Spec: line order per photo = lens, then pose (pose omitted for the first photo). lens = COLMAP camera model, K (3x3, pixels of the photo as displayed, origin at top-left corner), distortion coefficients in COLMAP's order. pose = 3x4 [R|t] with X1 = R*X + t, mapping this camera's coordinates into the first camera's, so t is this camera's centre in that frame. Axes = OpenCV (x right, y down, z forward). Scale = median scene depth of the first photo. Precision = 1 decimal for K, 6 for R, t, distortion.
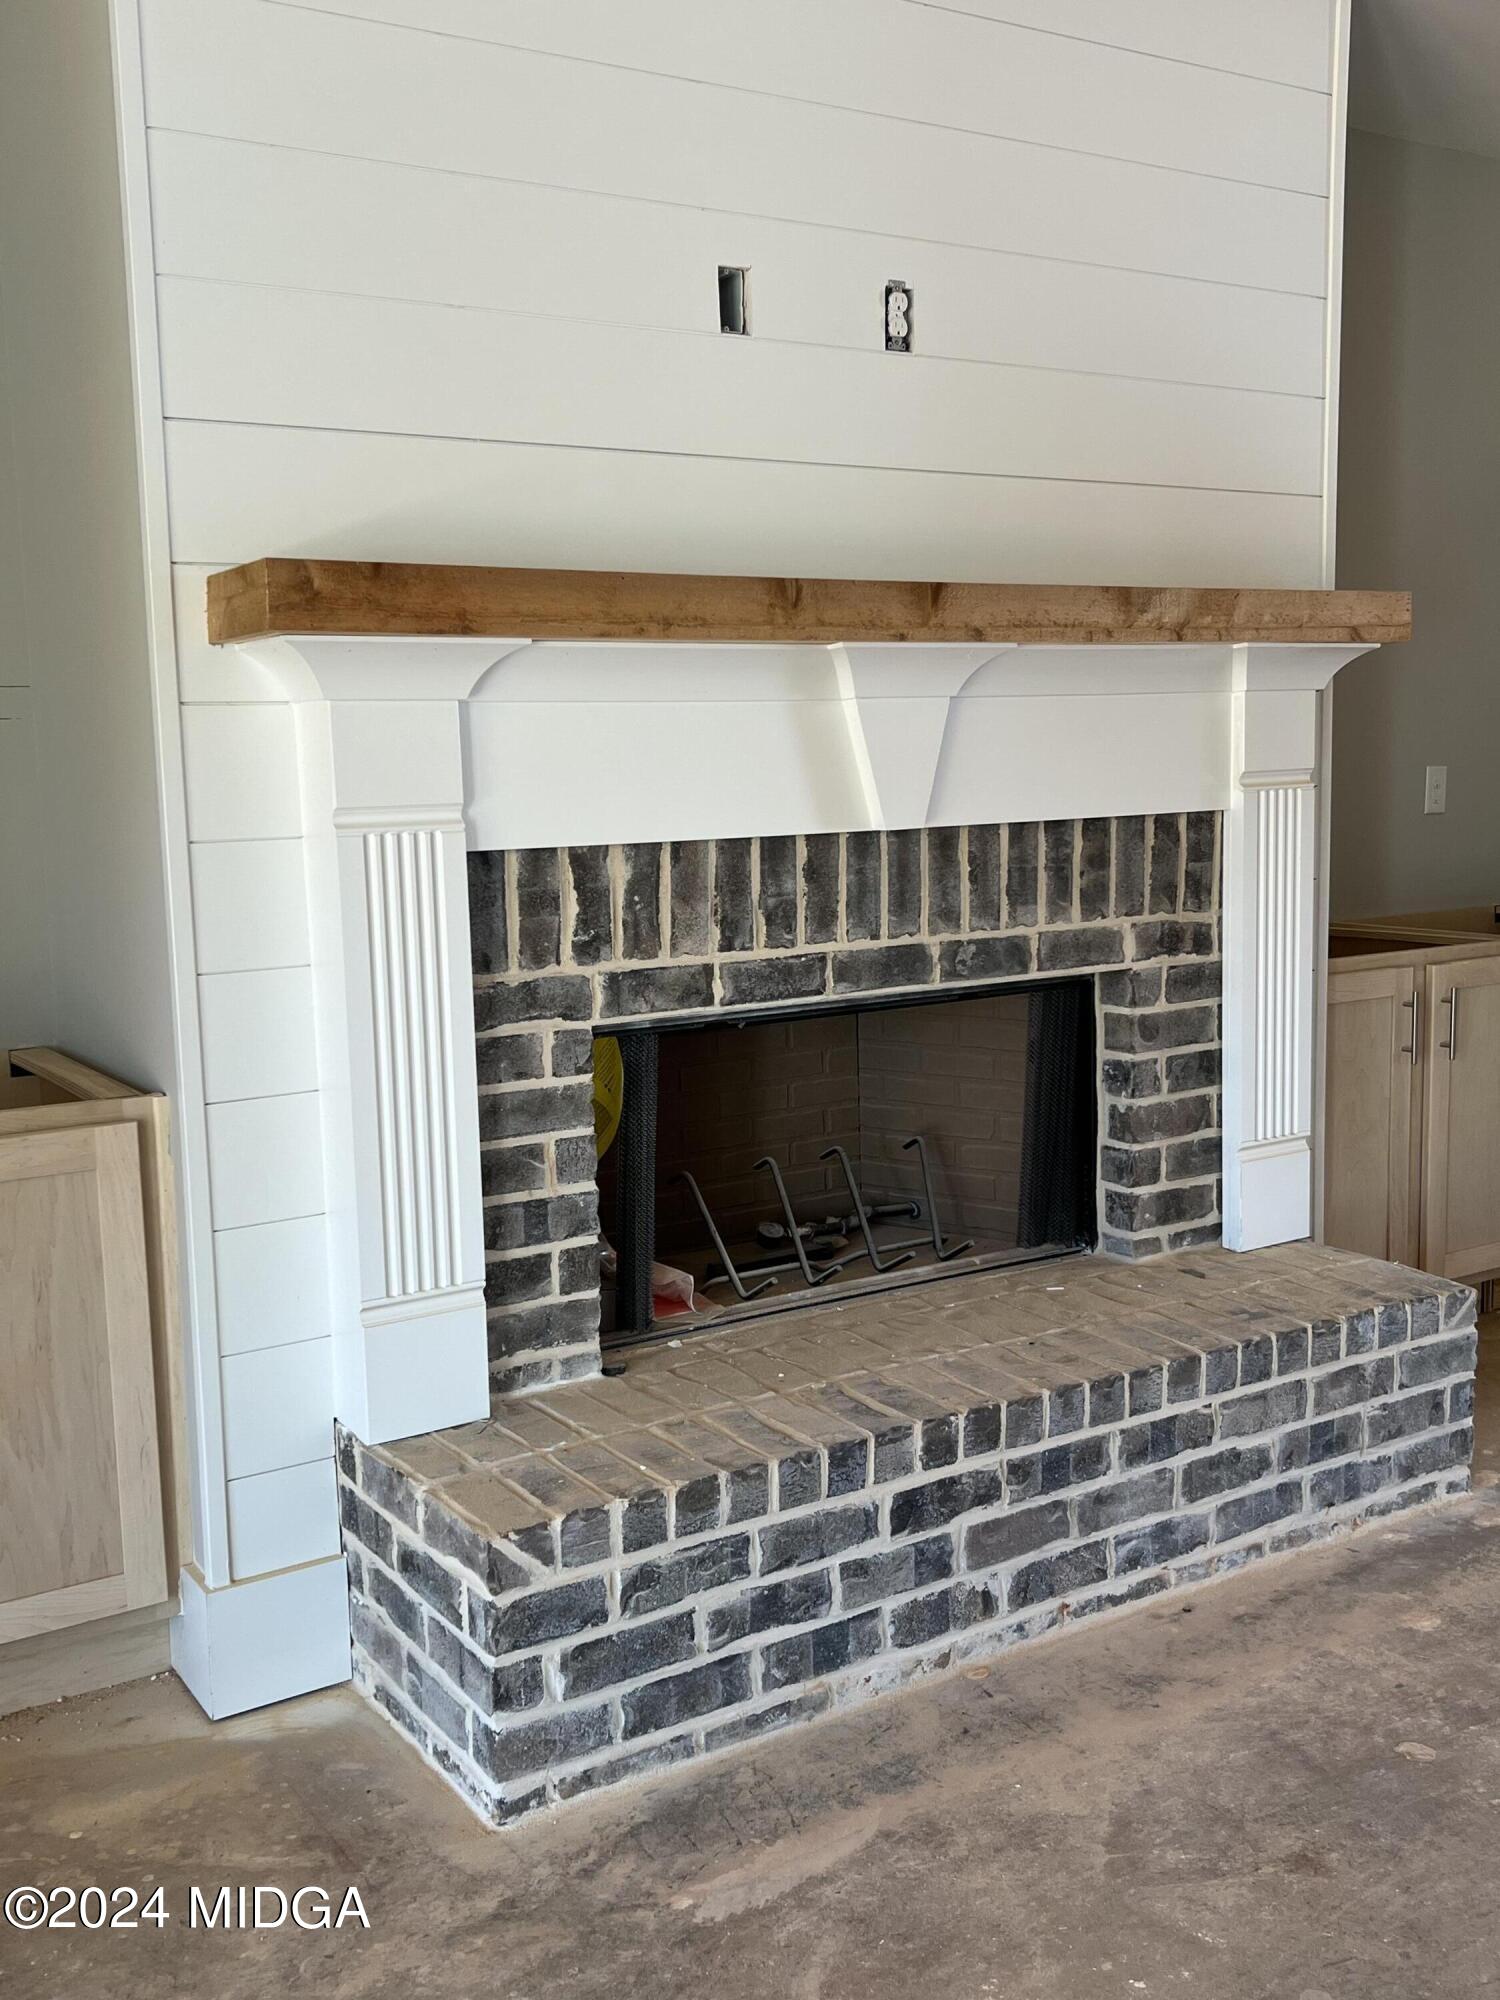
lens RADIAL K [[1949.3, 0, 747.1], [0, 1949.3, 1004.3], [0, 0, 1]] dist [0.050927, 0.000000]
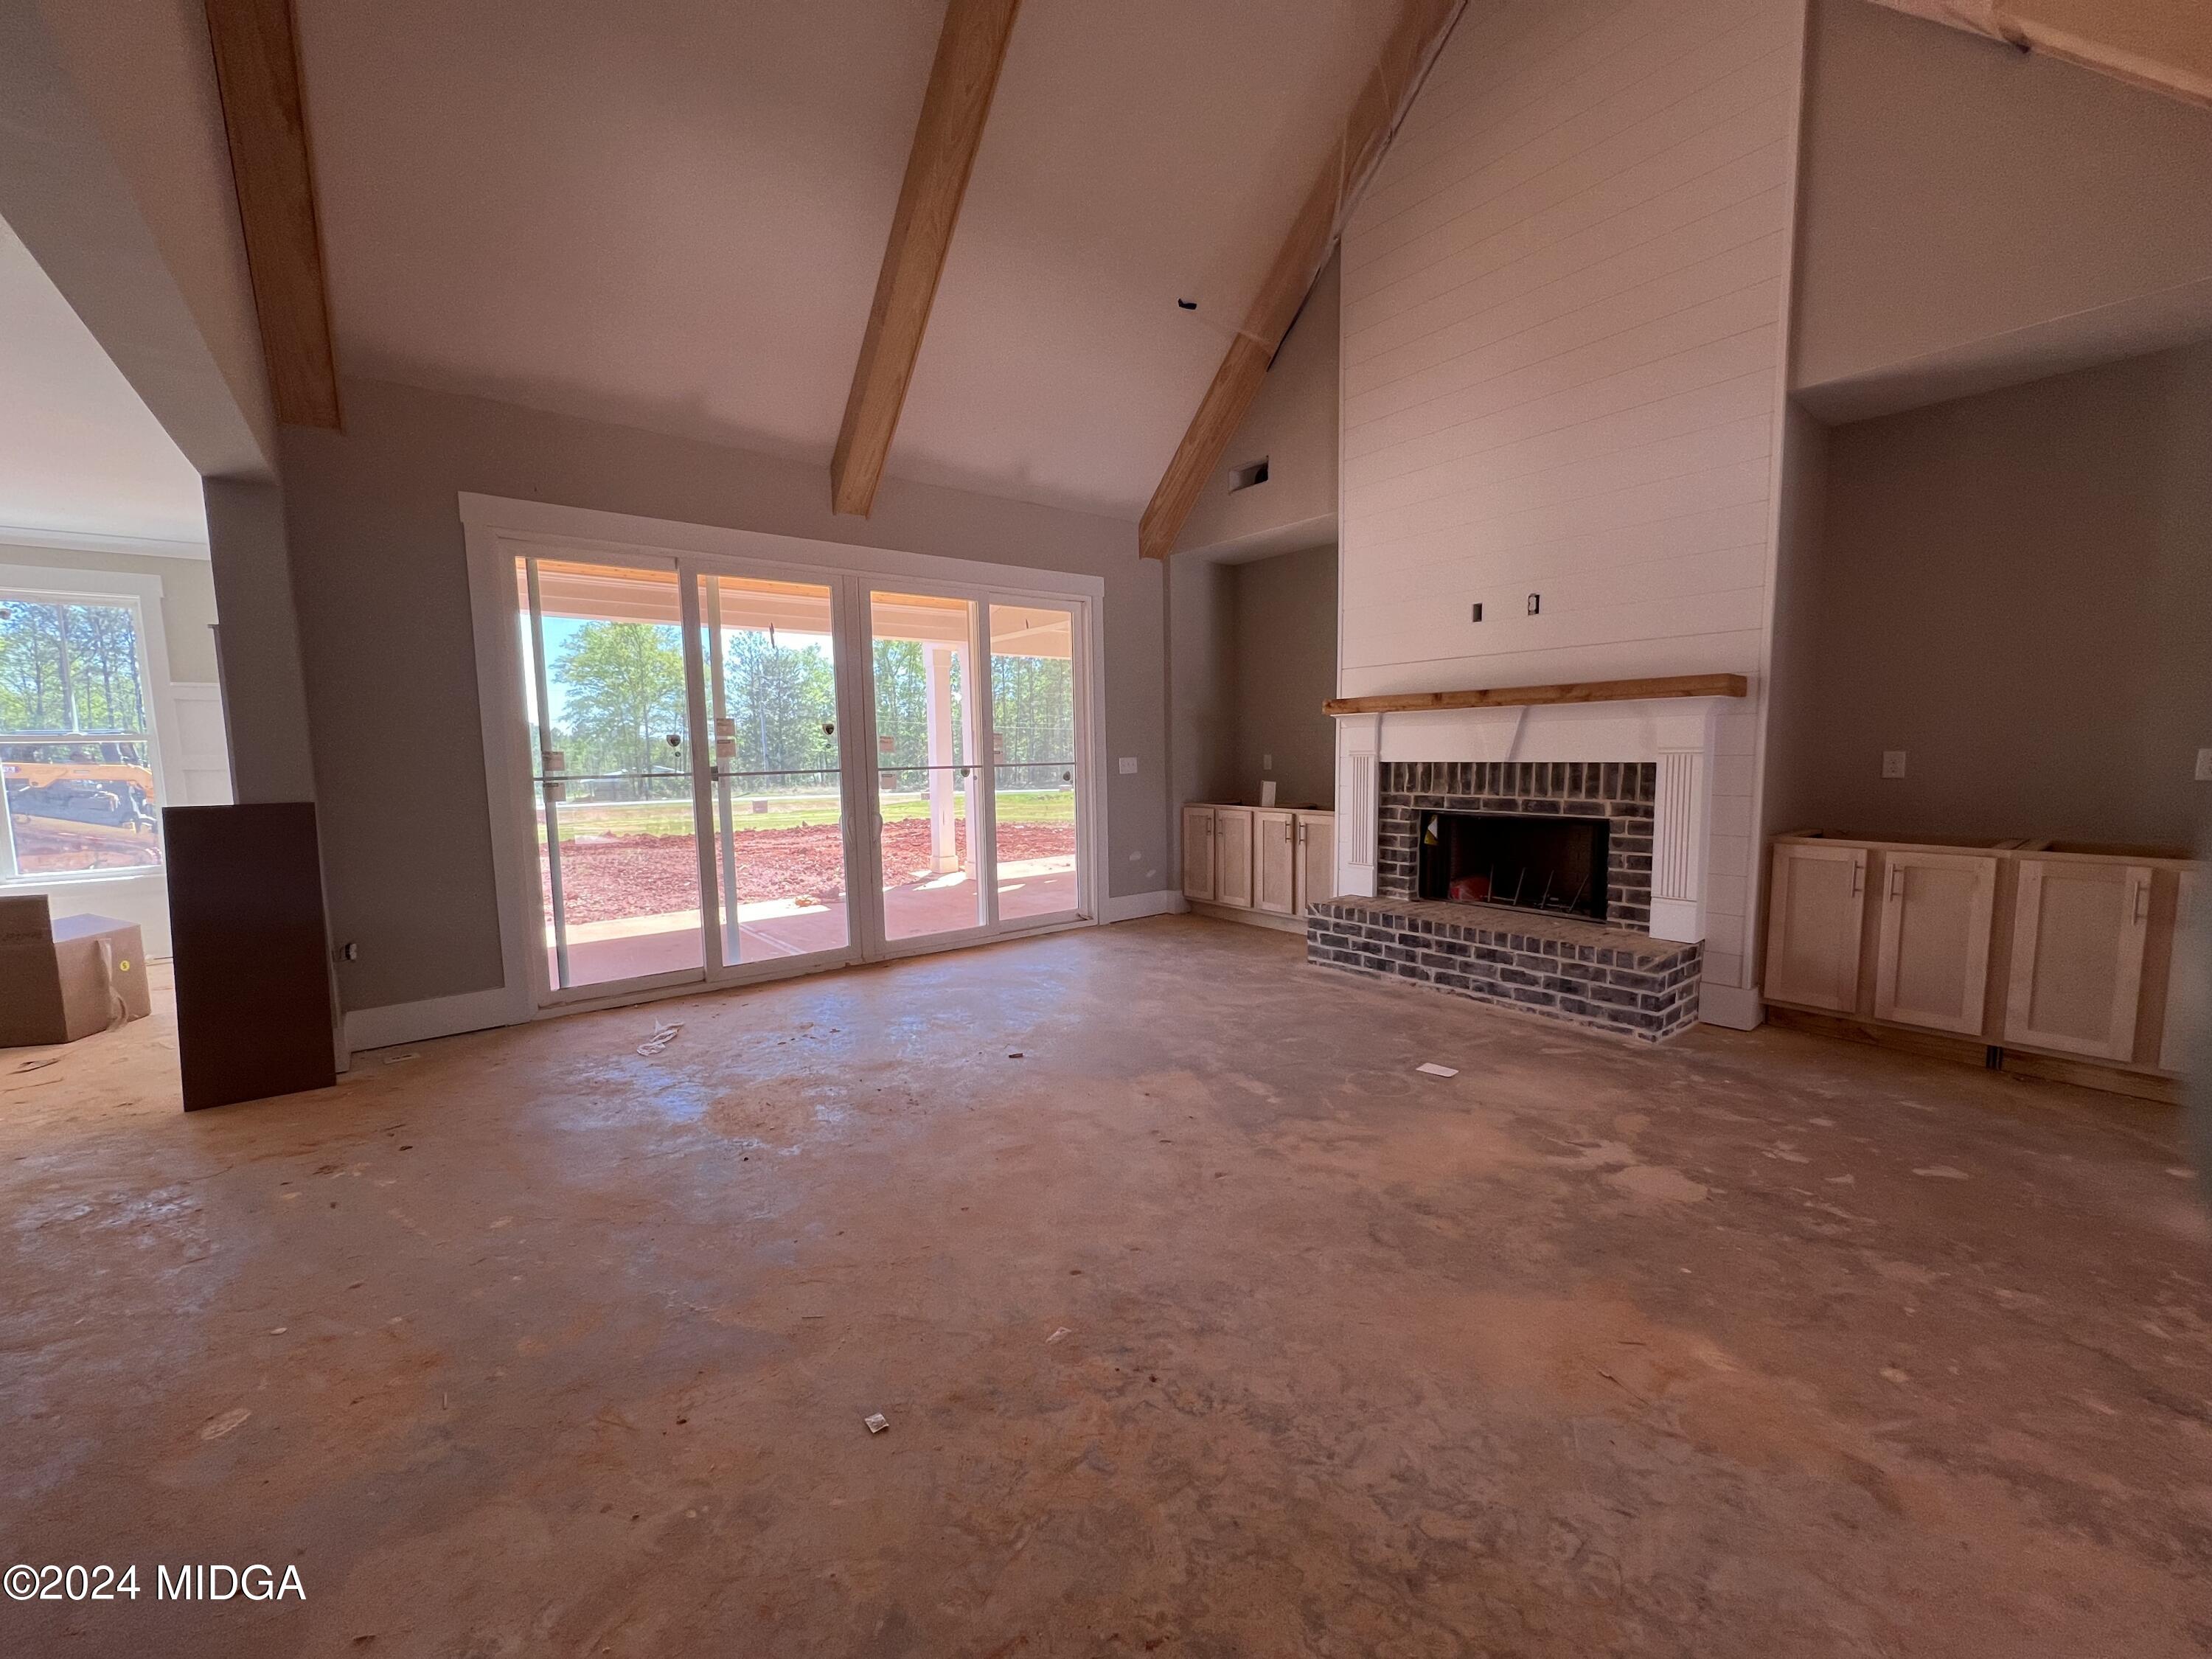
lens RADIAL K [[882.6, 0, 1102.0], [0, 882.6, 836.2], [0, 0, 1]] dist [-0.002470, 0.000979]
pose [[0.094319, 0.120593, -0.988211, 1.545321], [-0.117950, 0.986998, 0.109187, -0.051980], [0.988530, 0.106261, 0.107316, 0.197387]]
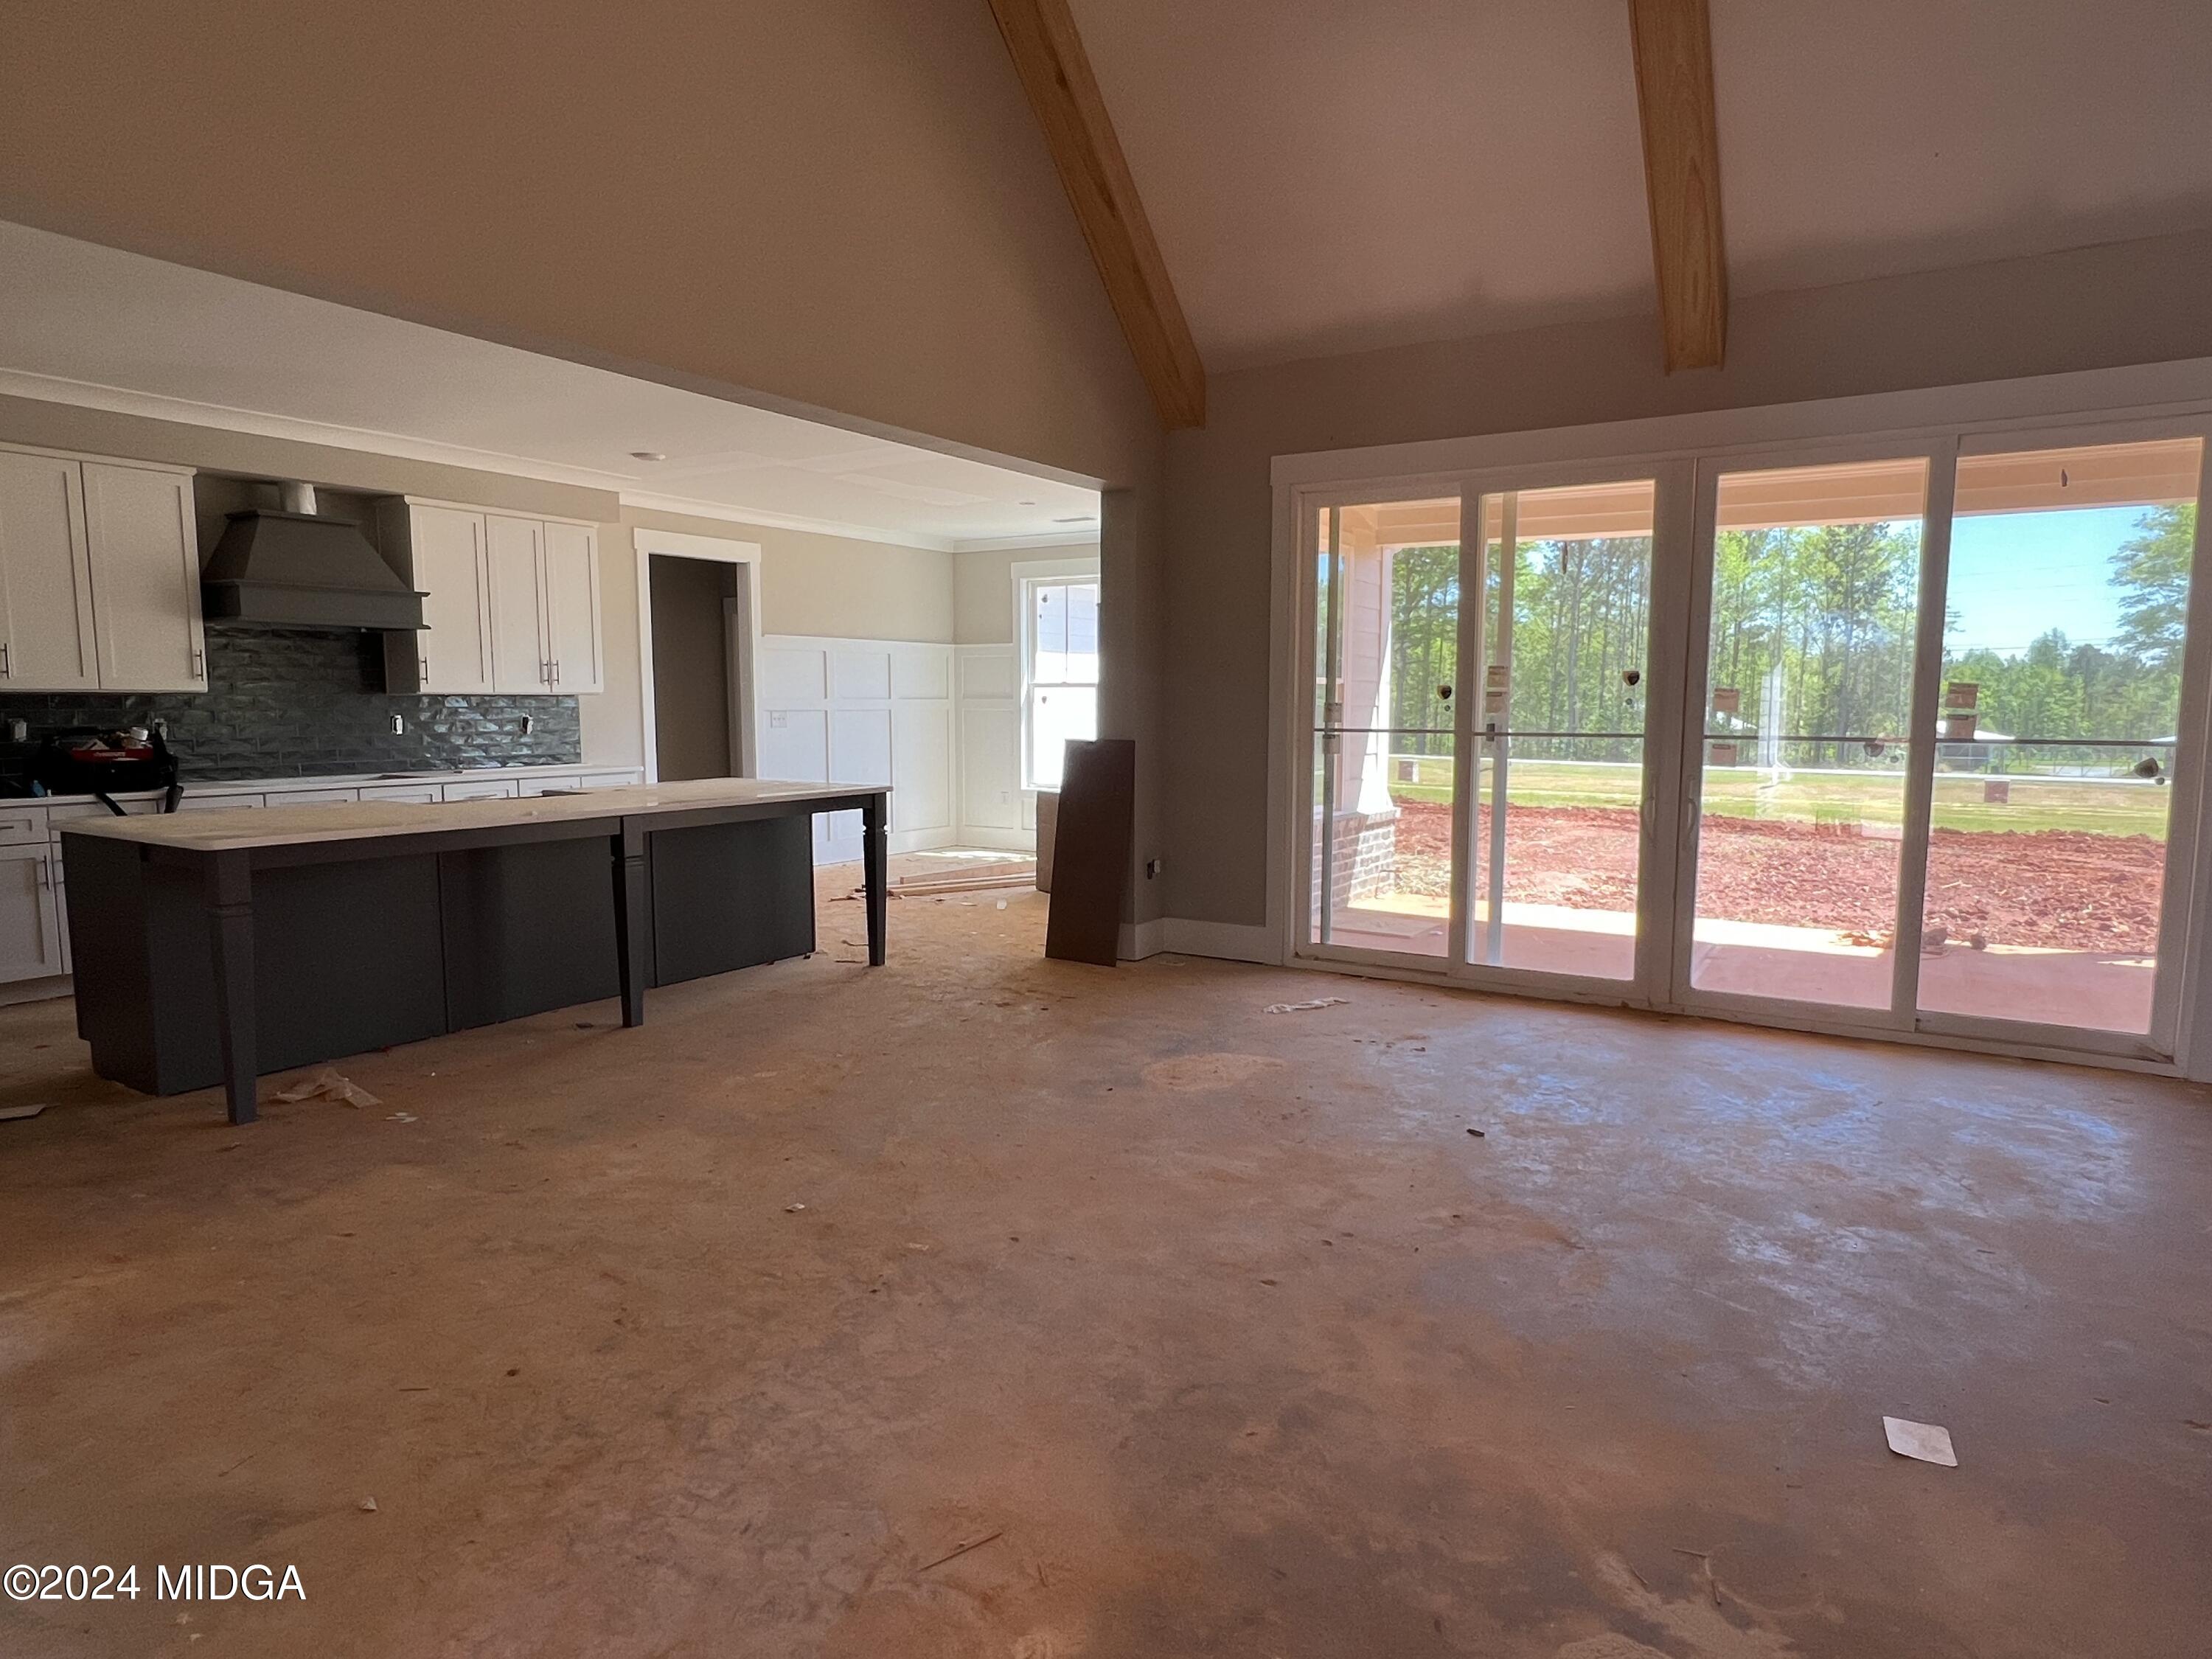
lens RADIAL K [[1293.1, 0, 1111.5], [0, 1293.1, 842.0], [0, 0, 1]] dist [-0.000568, -0.000974]
pose [[-0.905853, 0.066848, -0.418284, 1.216993], [-0.038275, 0.970512, 0.237993, -0.191519], [0.421859, 0.231596, -0.876583, 1.194236]]
